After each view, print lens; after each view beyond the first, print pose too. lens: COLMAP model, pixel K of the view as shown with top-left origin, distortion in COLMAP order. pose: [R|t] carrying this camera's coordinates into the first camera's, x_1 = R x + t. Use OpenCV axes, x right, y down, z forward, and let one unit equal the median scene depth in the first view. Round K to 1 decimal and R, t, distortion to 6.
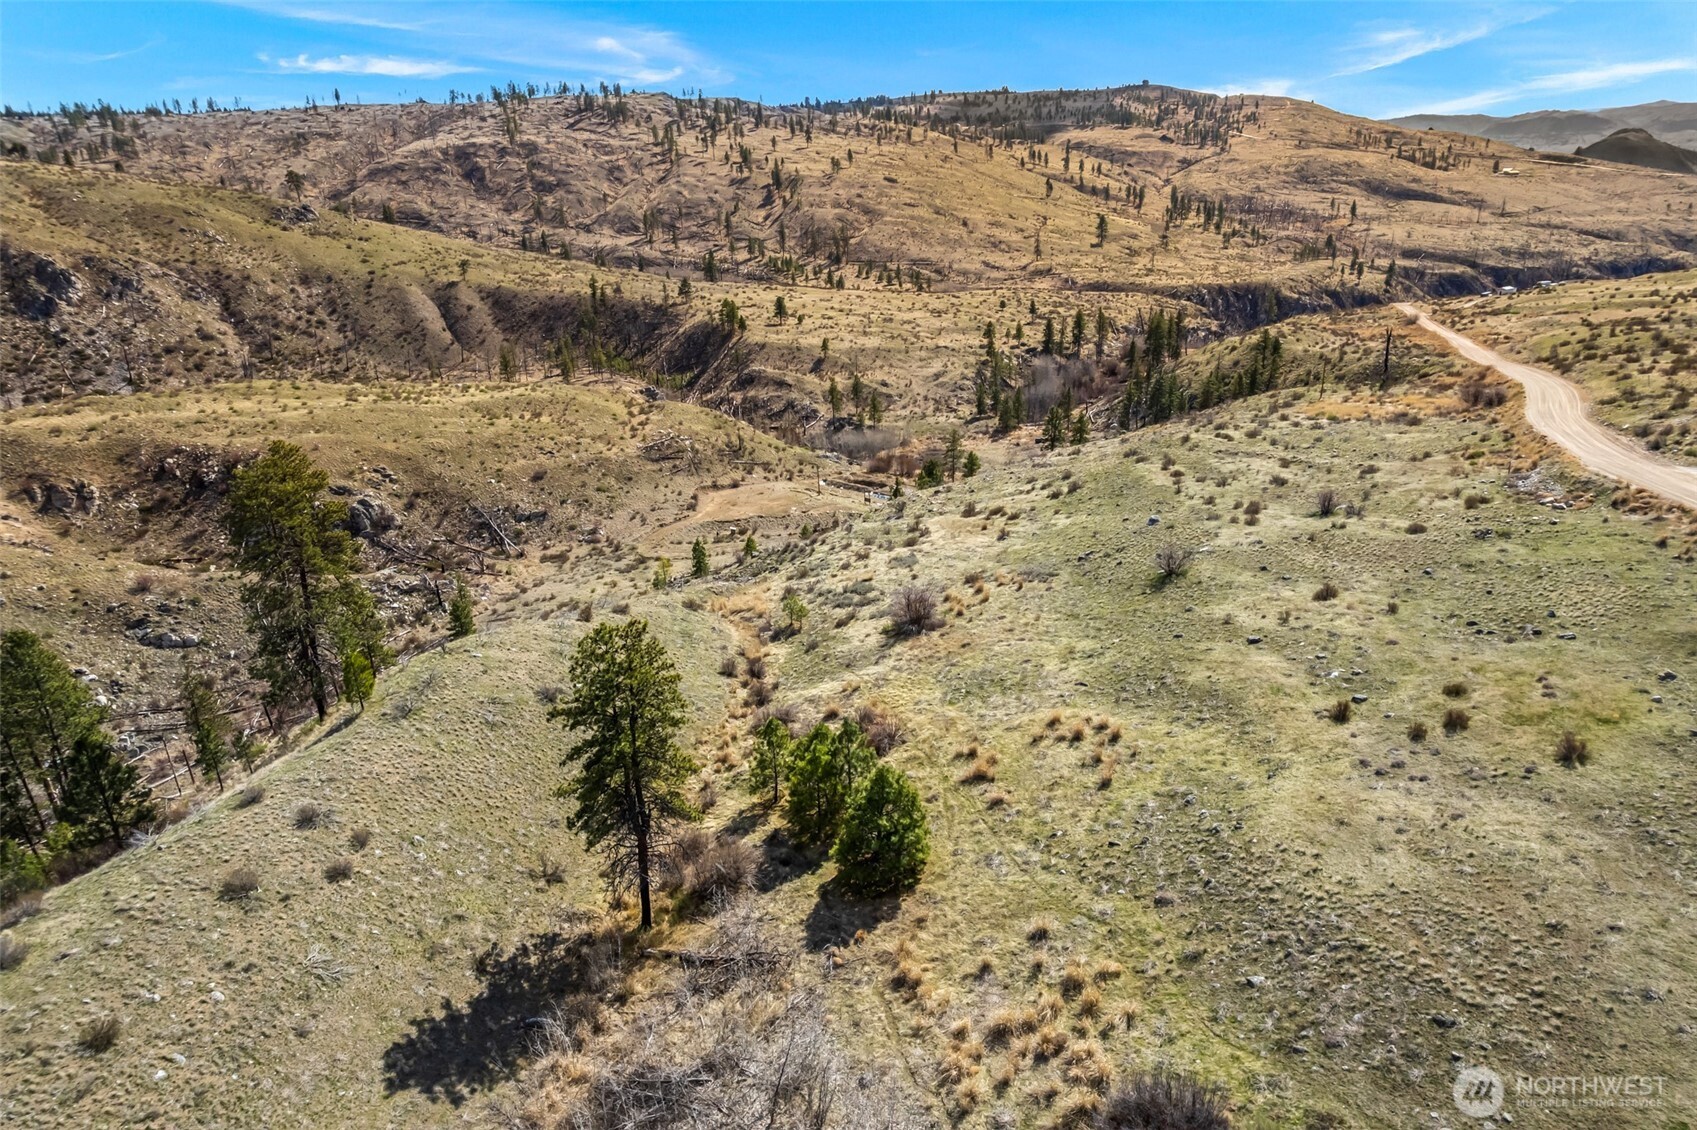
lens RADIAL K [[1085.8, 0, 841.1], [0, 1085.8, 570.5], [0, 0, 1]] dist [-0.082506, 0.073361]
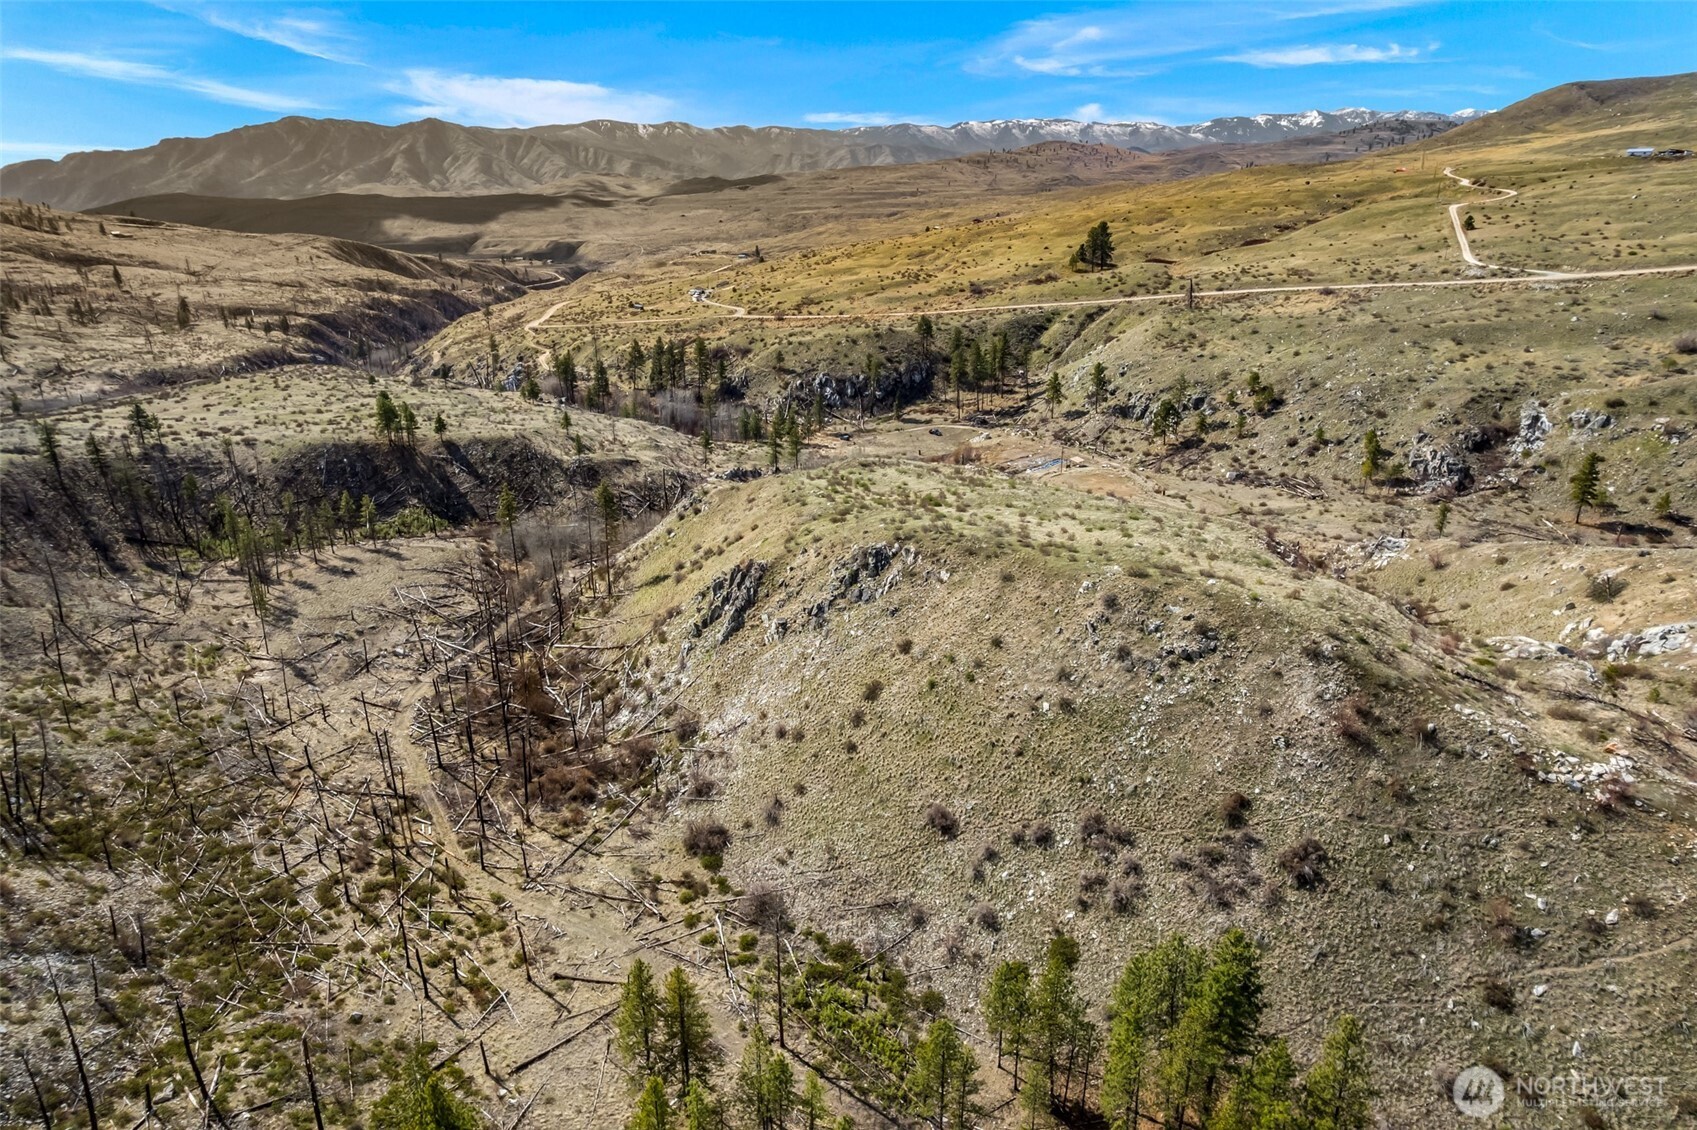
lens RADIAL K [[1085.8, 0, 841.1], [0, 1085.8, 570.5], [0, 0, 1]] dist [-0.082506, 0.073361]
pose [[0.208598, -0.312313, 0.926794, -0.401168], [0.367821, 0.903119, 0.221548, -0.108854], [-0.906198, 0.294679, 0.303264, 0.305694]]
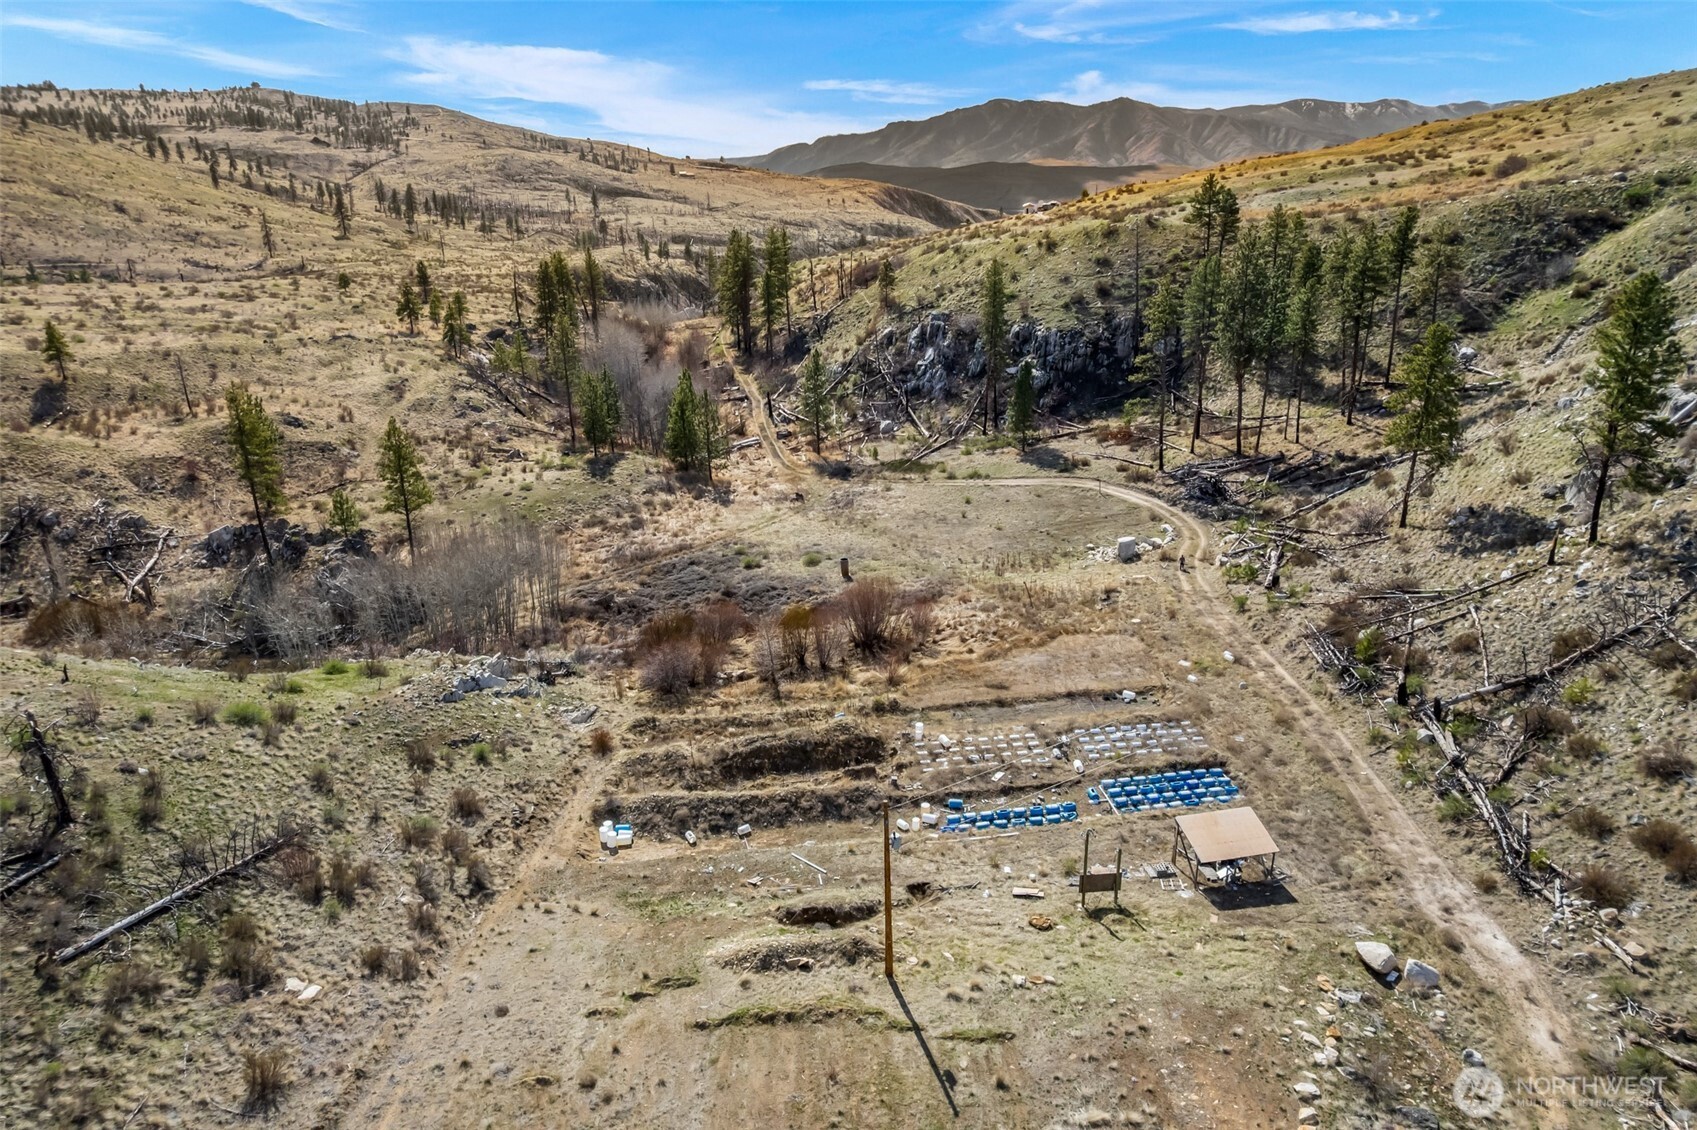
lens RADIAL K [[1085.8, 0, 841.1], [0, 1085.8, 570.5], [0, 0, 1]] dist [-0.082506, 0.073361]
pose [[0.718432, -0.226660, 0.657633, -0.038846], [0.255269, 0.965369, 0.053856, -0.046602], [-0.647066, 0.129181, 0.751411, 0.301243]]
